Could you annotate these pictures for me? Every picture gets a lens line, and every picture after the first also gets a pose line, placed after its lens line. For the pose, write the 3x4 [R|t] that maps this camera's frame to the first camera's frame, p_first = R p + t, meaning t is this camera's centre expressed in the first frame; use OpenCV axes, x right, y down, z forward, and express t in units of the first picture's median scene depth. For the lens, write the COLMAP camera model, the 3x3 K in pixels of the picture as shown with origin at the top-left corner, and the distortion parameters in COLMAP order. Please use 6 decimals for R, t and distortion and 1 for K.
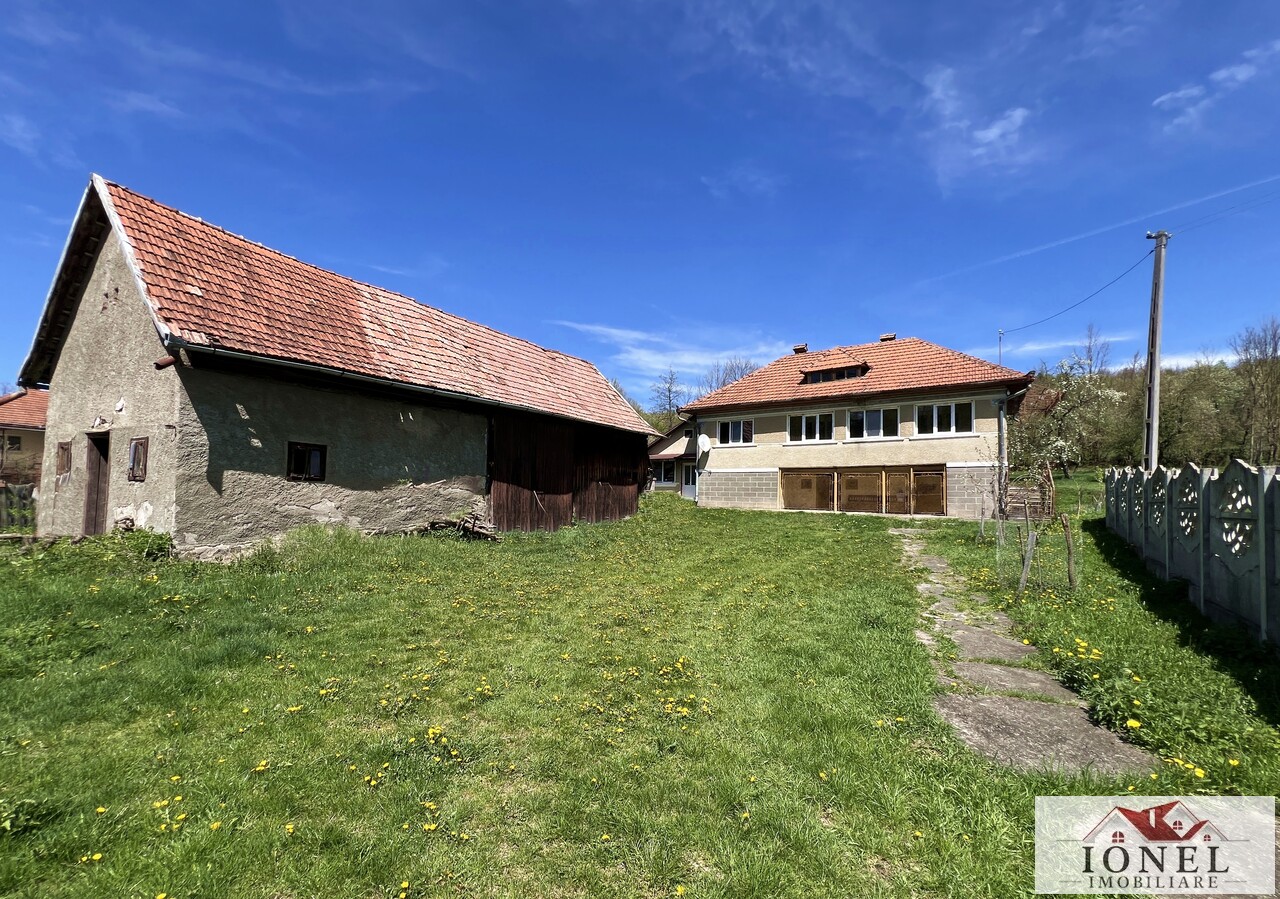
lens RADIAL K [[529.0, 0, 653.2], [0, 529.0, 477.5], [0, 0, 1]] dist [0.002853, 0.000213]
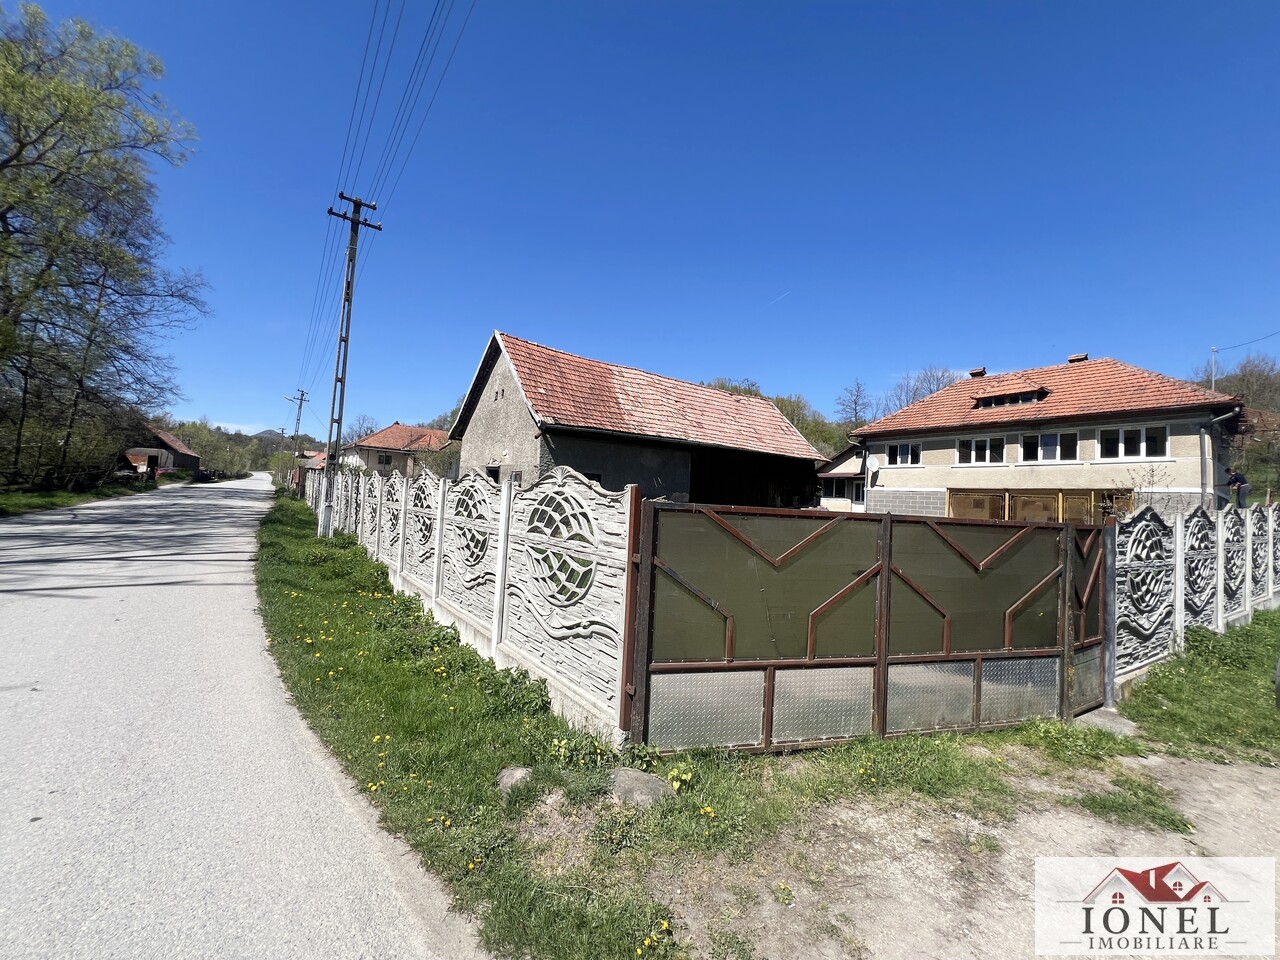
lens RADIAL K [[514.5, 0, 638.2], [0, 514.5, 477.1], [0, 0, 1]] dist [0.000809, 0.000204]
pose [[0.929203, 0.012683, -0.369351, 0.047019], [-0.019463, 0.999703, -0.014636, -0.014889], [0.369056, 0.020789, 0.929175, -0.233019]]
